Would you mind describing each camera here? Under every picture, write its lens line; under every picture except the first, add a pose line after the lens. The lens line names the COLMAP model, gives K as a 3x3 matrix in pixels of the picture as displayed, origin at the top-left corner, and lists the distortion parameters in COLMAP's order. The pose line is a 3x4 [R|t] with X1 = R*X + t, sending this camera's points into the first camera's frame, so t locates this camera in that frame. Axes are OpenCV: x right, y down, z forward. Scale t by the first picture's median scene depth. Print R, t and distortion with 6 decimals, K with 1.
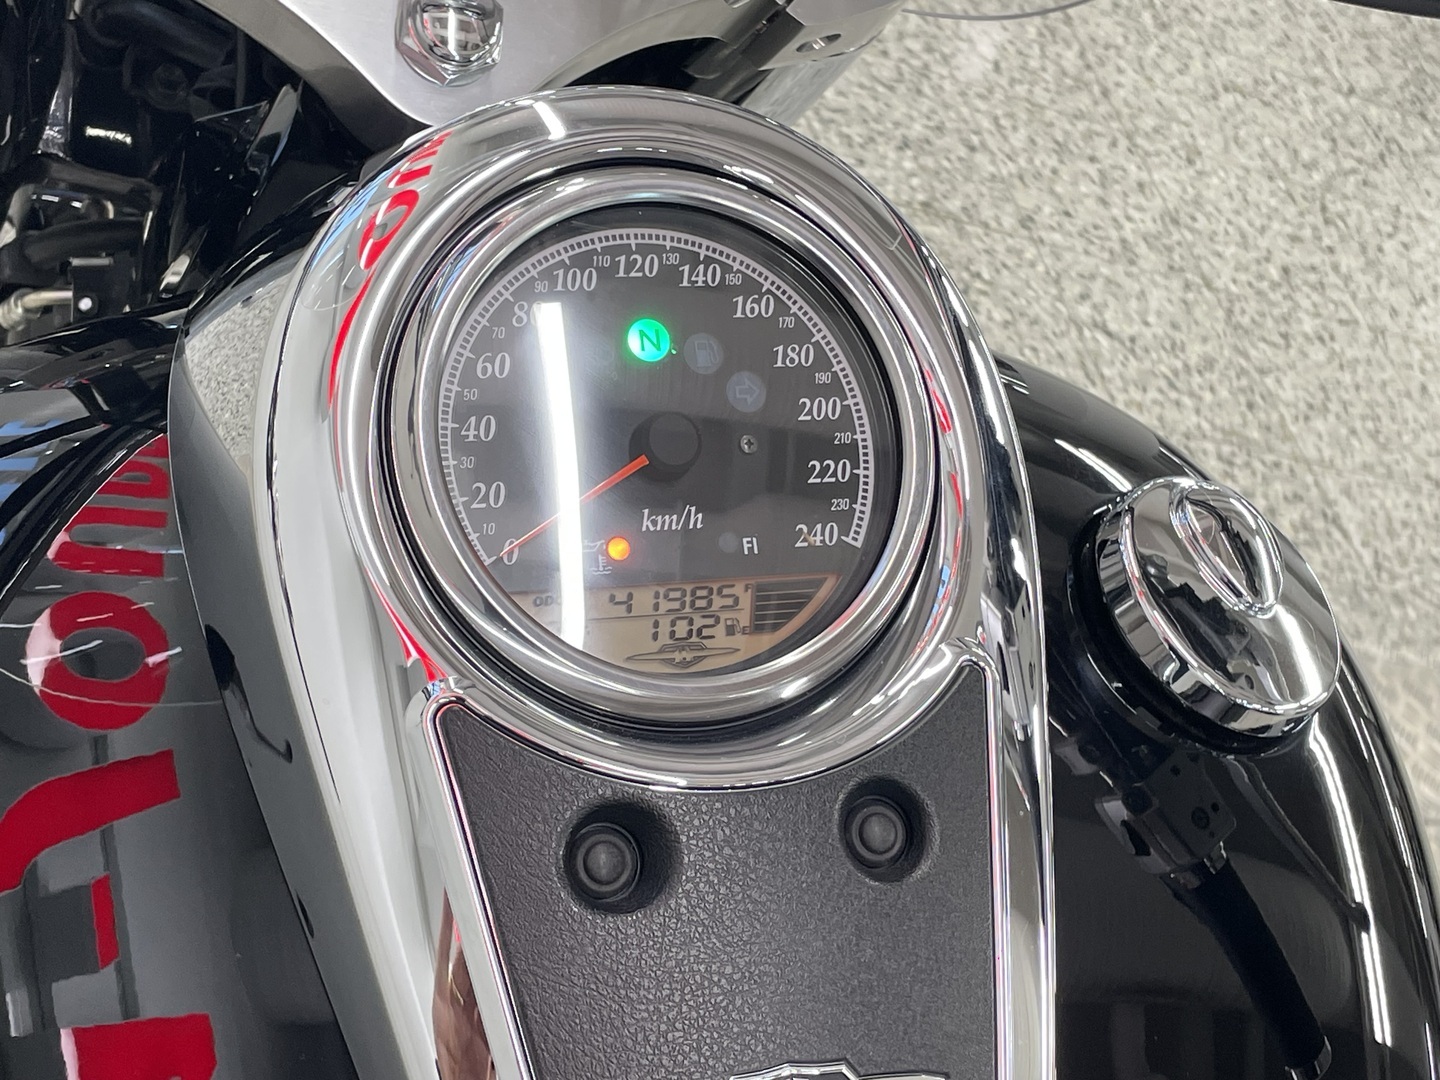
lens RADIAL K [[2269.0, 0, 722.8], [0, 2269.0, 541.6], [0, 0, 1]] dist [0.055546, 0.000000]
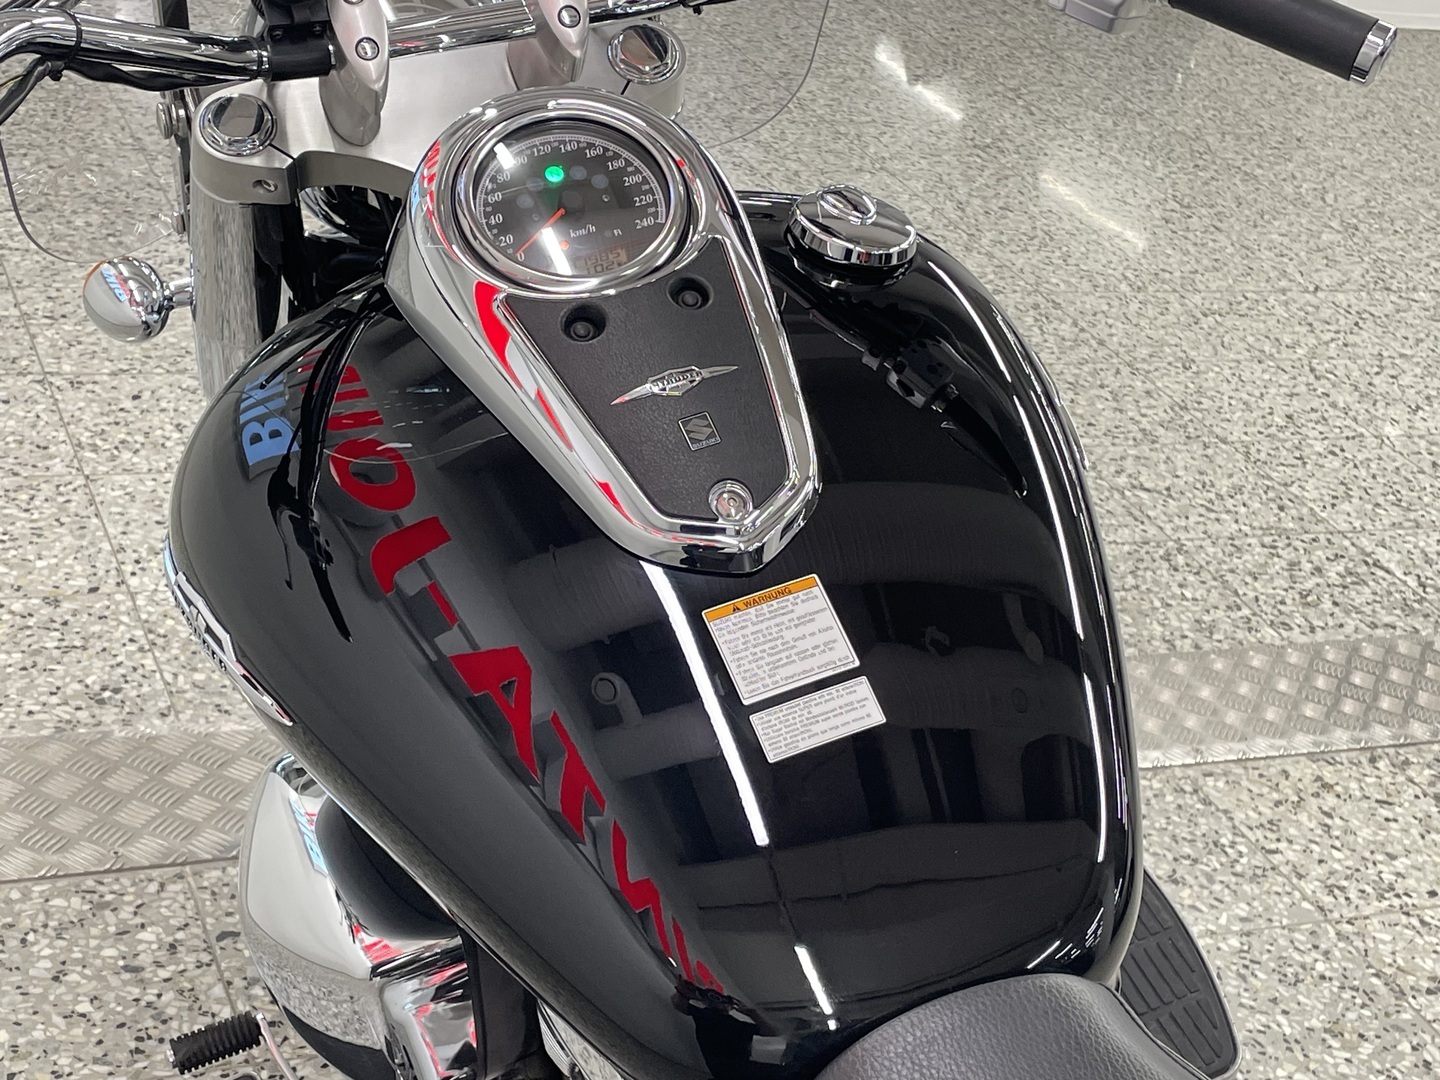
lens RADIAL K [[2269.0, 0, 717.2], [0, 2269.0, 540.3], [0, 0, 1]] dist [0.055546, 0.000000]
pose [[0.936104, -0.342320, -0.080788, 0.036302], [0.310804, 0.912605, -0.265618, 0.182325], [0.164654, 0.223537, 0.960687, -0.229818]]
